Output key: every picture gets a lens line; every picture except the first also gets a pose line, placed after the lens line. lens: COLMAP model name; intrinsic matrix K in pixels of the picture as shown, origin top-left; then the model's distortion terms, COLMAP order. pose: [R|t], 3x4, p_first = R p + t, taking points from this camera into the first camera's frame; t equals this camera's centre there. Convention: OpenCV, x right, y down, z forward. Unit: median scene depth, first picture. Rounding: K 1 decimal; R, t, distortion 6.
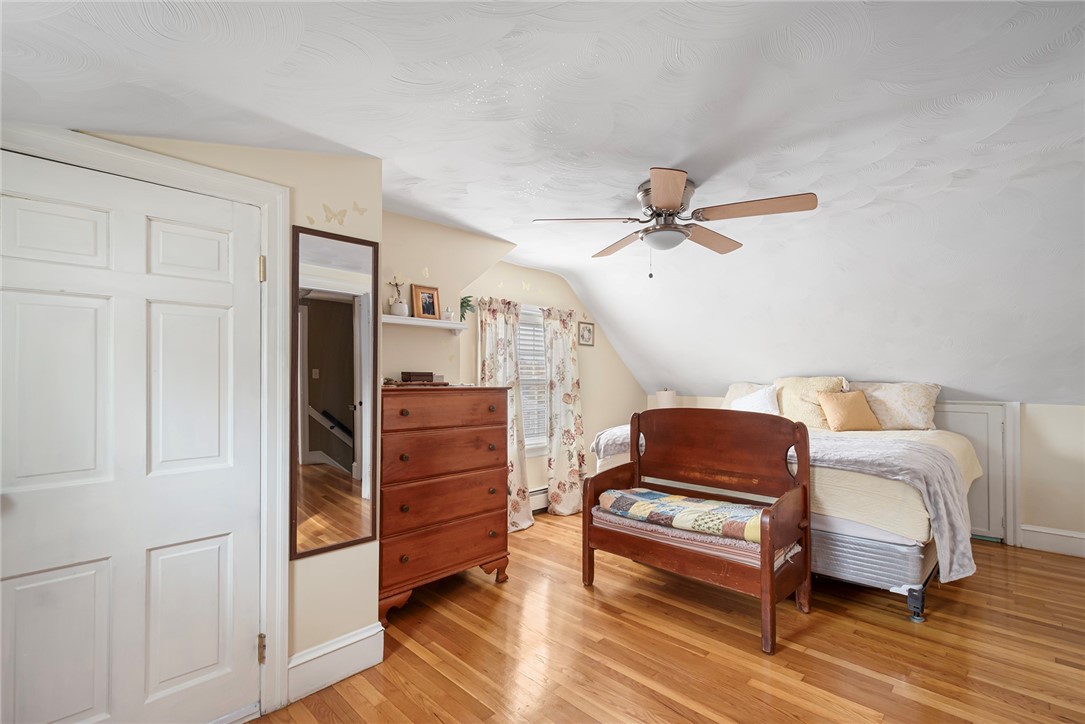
lens RADIAL K [[492.1, 0, 541.1], [0, 492.1, 374.0], [0, 0, 1]] dist [0.001341, 0.000335]
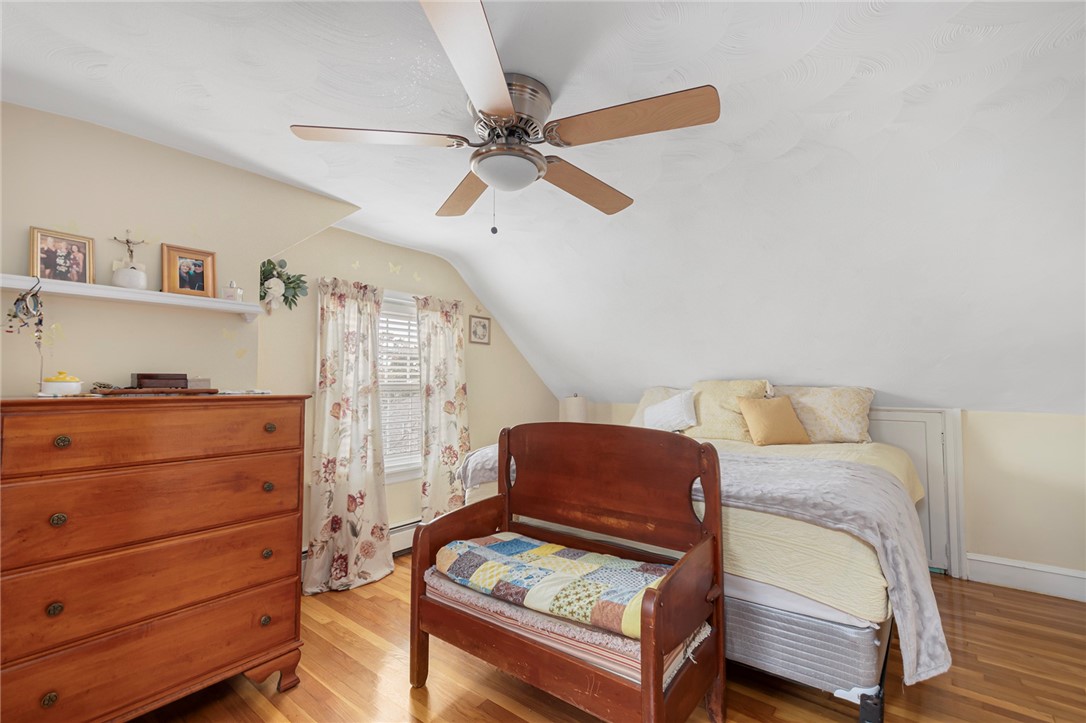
lens RADIAL K [[475.7, 0, 546.2], [0, 475.7, 363.0], [0, 0, 1]] dist [0.004165, -0.000026]
pose [[0.993766, 0.001461, 0.111479, 0.193985], [0.002215, 0.999458, -0.032842, 0.004024], [-0.111467, 0.032885, 0.993224, 0.303891]]
